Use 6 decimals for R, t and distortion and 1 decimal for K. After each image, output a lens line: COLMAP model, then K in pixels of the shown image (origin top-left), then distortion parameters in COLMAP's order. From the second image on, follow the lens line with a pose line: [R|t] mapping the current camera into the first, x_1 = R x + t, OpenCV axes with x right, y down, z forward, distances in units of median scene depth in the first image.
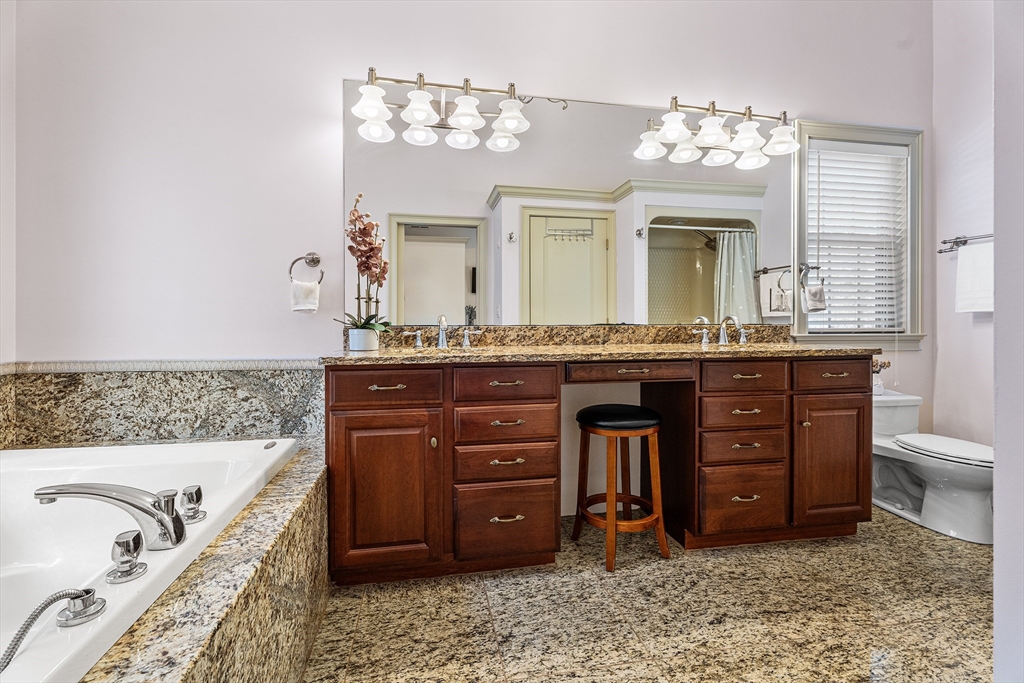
lens RADIAL K [[454.7, 0, 511.6], [0, 454.7, 323.5], [0, 0, 1]] dist [-0.000221, -0.000506]
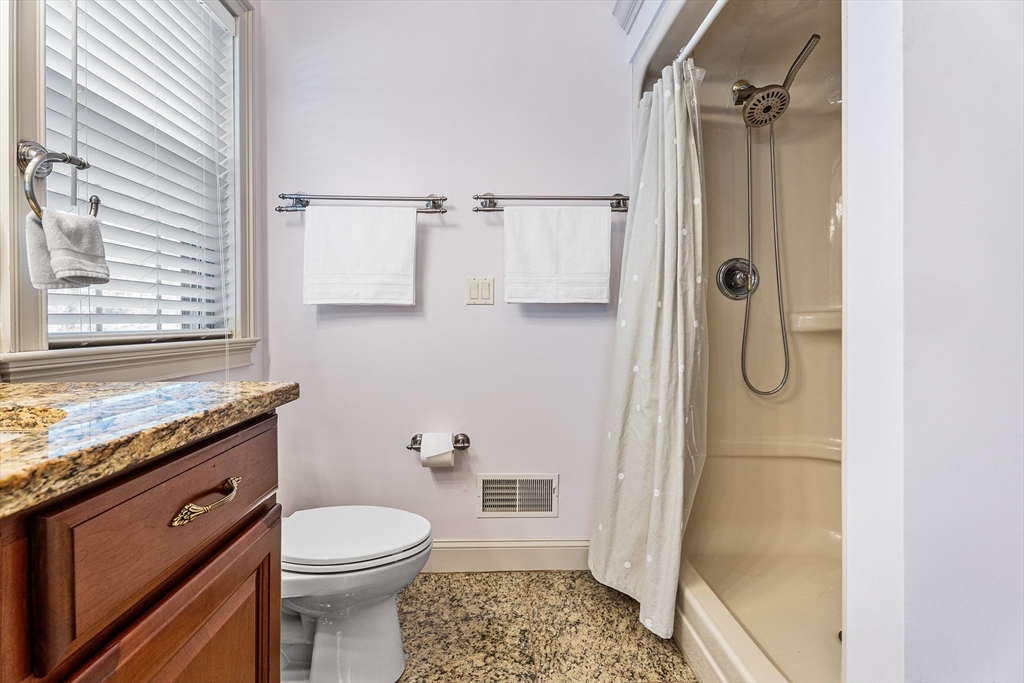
lens RADIAL K [[454.7, 0, 511.6], [0, 454.7, 323.5], [0, 0, 1]] dist [-0.000221, -0.000506]
pose [[0.129575, -0.003139, 0.991565, 0.458612], [0.003840, 0.999989, 0.002663, 0.004122], [-0.991562, 0.003463, 0.129585, 0.781470]]
